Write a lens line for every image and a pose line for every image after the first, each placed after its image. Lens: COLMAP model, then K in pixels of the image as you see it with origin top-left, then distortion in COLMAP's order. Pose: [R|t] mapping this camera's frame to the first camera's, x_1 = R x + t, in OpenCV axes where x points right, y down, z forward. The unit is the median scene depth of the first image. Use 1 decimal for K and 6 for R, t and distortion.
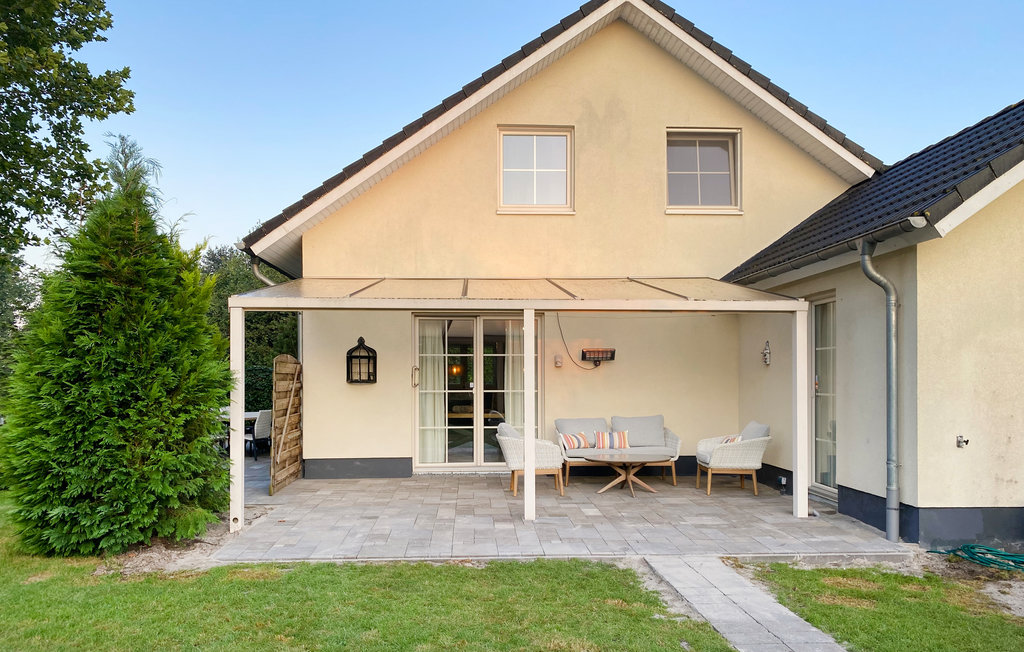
lens RADIAL K [[847.8, 0, 512.7], [0, 847.8, 330.9], [0, 0, 1]] dist [0.026284, -0.013418]
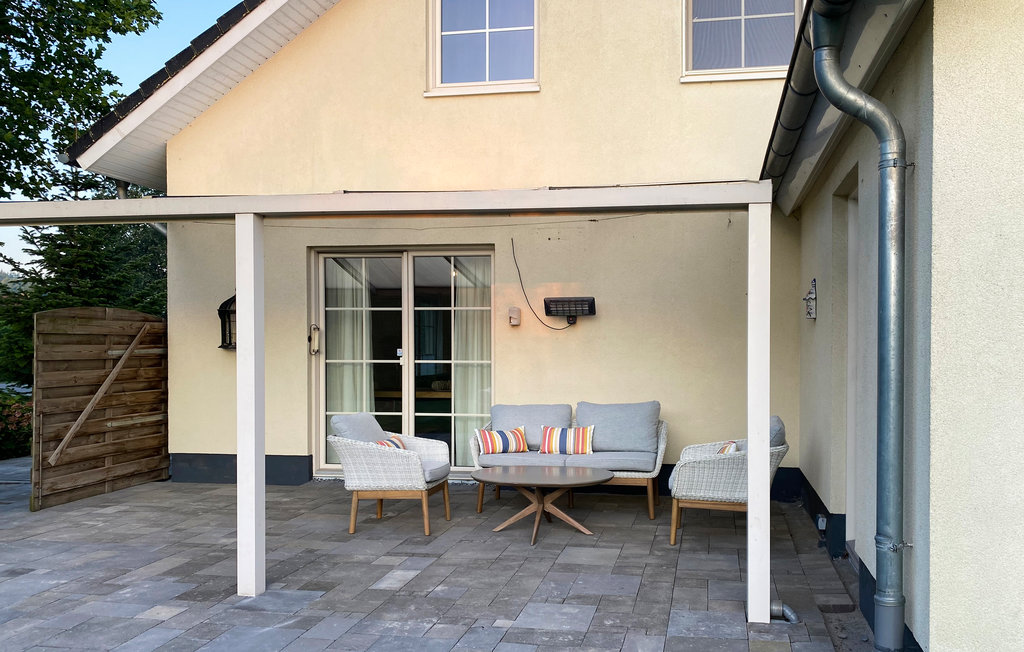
lens RADIAL K [[922.2, 0, 512.1], [0, 922.2, 325.4], [0, 0, 1]] dist [-0.001067, -0.019423]
pose [[0.974504, -0.001912, -0.224364, 0.215128], [0.009728, 0.999383, 0.033736, 0.018485], [0.224161, -0.035058, 0.973921, 0.303877]]
